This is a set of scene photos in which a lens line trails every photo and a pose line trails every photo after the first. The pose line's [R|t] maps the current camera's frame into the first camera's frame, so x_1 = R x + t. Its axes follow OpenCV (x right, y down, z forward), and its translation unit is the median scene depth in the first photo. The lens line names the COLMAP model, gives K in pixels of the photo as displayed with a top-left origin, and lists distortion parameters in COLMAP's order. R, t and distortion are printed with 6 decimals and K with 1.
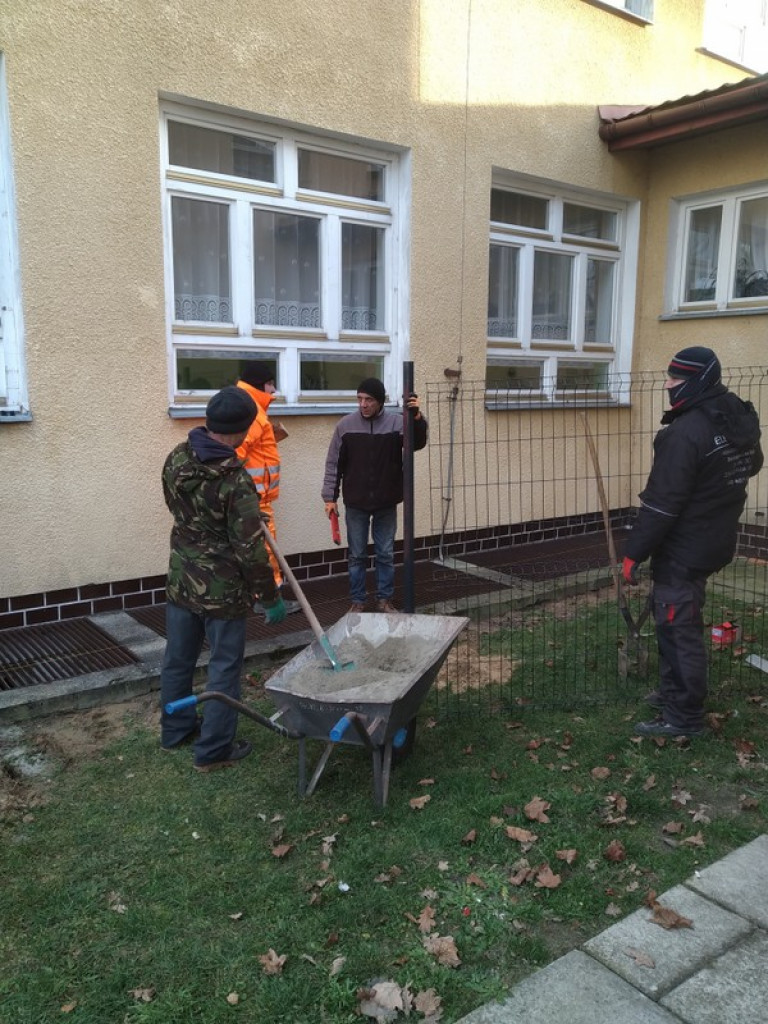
lens RADIAL K [[814.0, 0, 381.6], [0, 814.0, 526.3], [0, 0, 1]] dist [0.004391, -0.000271]
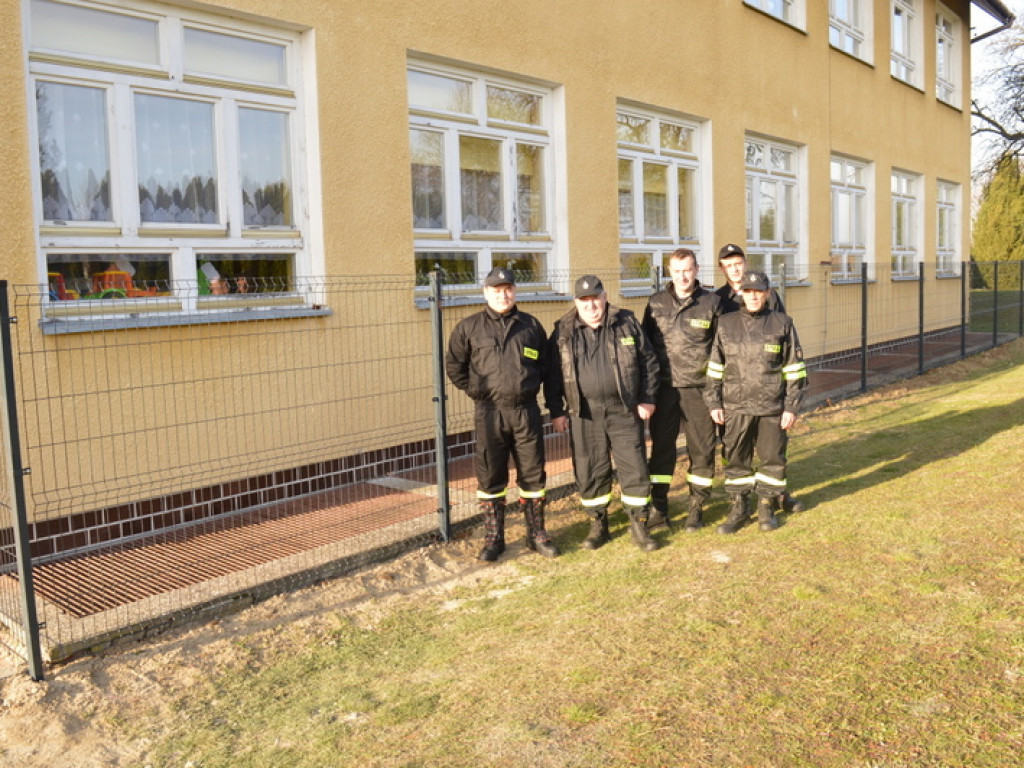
lens RADIAL K [[888.8, 0, 512.0], [0, 888.8, 384.0], [0, 0, 1]] dist [-0.084949, 0.006062]
pose [[0.979837, -0.055896, 0.191823, -0.300300], [0.066642, 0.996522, -0.050030, 0.039115], [-0.188359, 0.061805, 0.980154, -0.228527]]
